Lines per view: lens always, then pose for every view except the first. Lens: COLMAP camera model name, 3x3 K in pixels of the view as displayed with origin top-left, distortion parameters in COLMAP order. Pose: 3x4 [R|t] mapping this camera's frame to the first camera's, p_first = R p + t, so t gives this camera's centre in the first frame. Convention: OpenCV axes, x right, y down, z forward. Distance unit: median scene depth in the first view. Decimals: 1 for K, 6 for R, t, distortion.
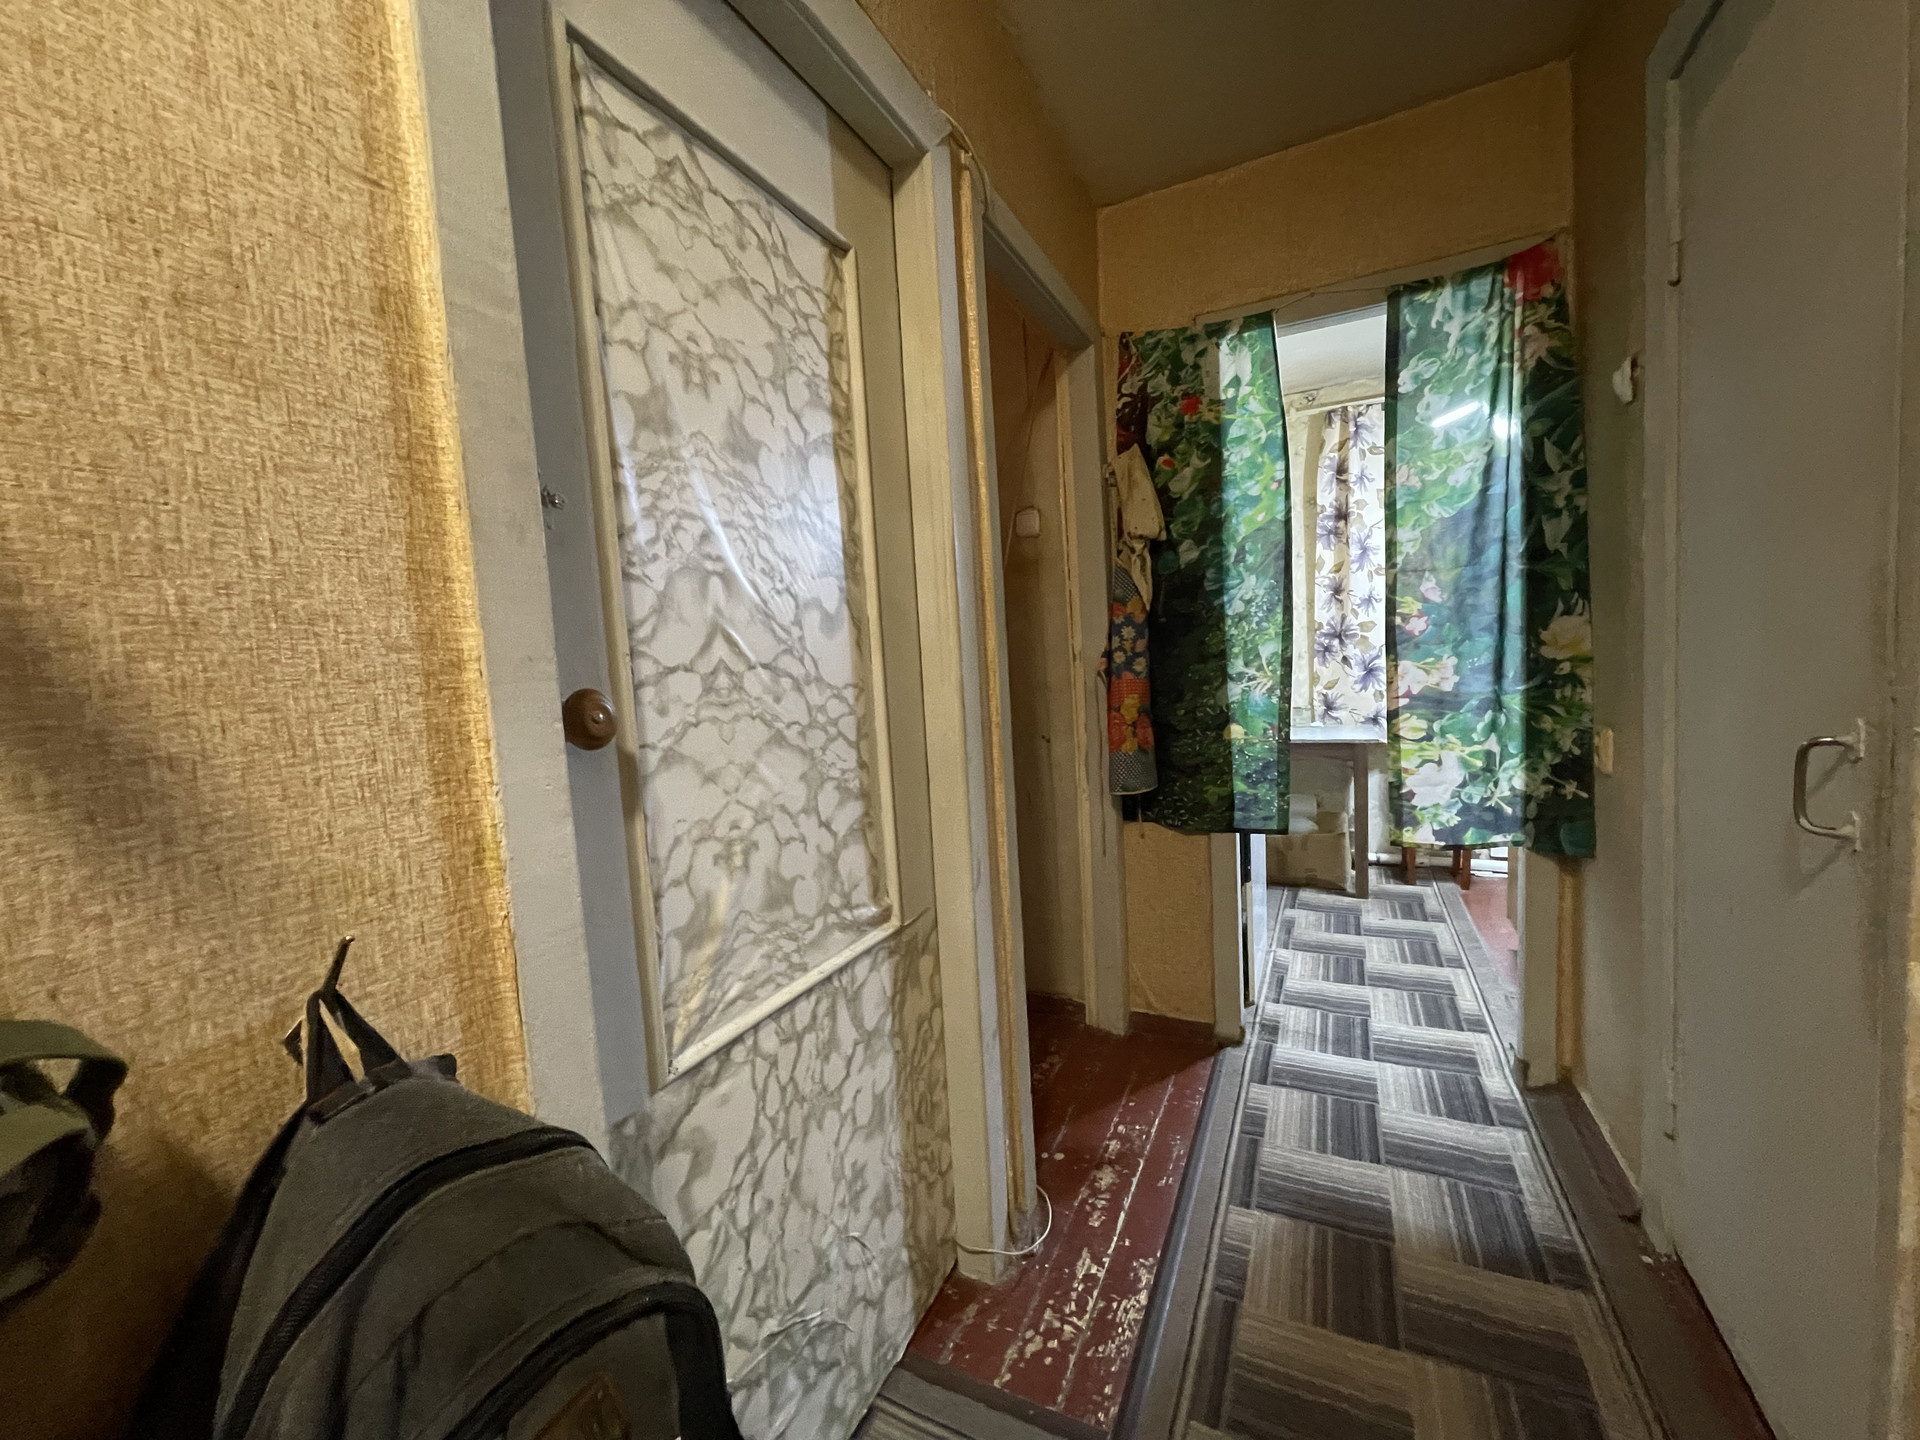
lens RADIAL K [[771.2, 0, 965.8], [0, 771.2, 723.9], [0, 0, 1]] dist [-0.001388, -0.000050]
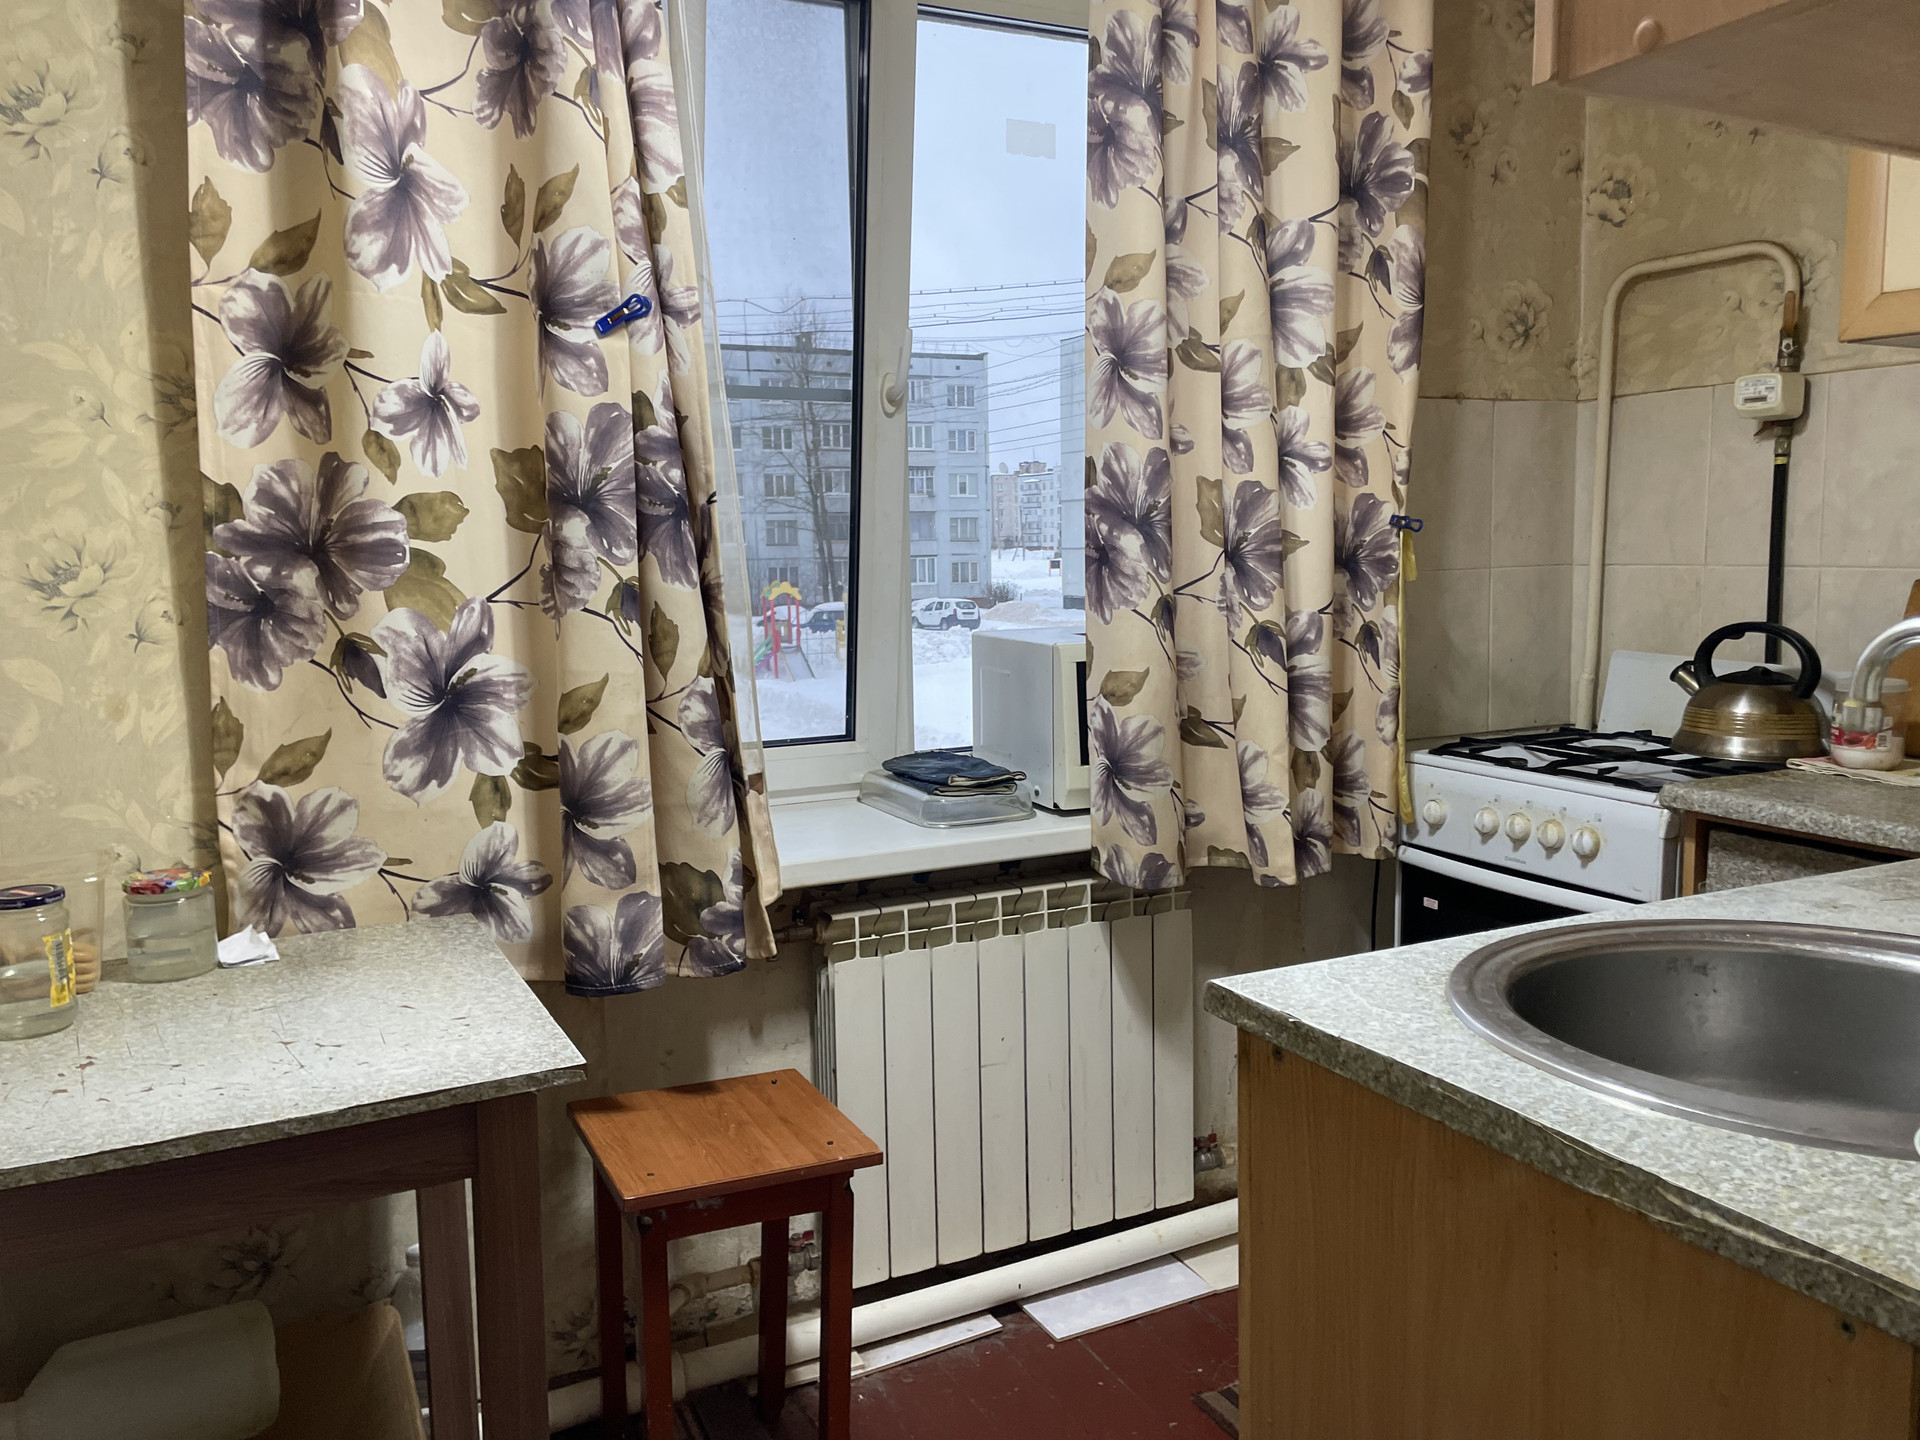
lens RADIAL K [[1460.8, 0, 962.3], [0, 1460.8, 717.3], [0, 0, 1]] dist [0.005032, -0.001872]
pose [[0.598734, -0.055718, 0.799007, 0.249406], [0.053223, 0.998140, 0.029722, -0.067344], [-0.799177, 0.024730, 0.600586, 0.587614]]
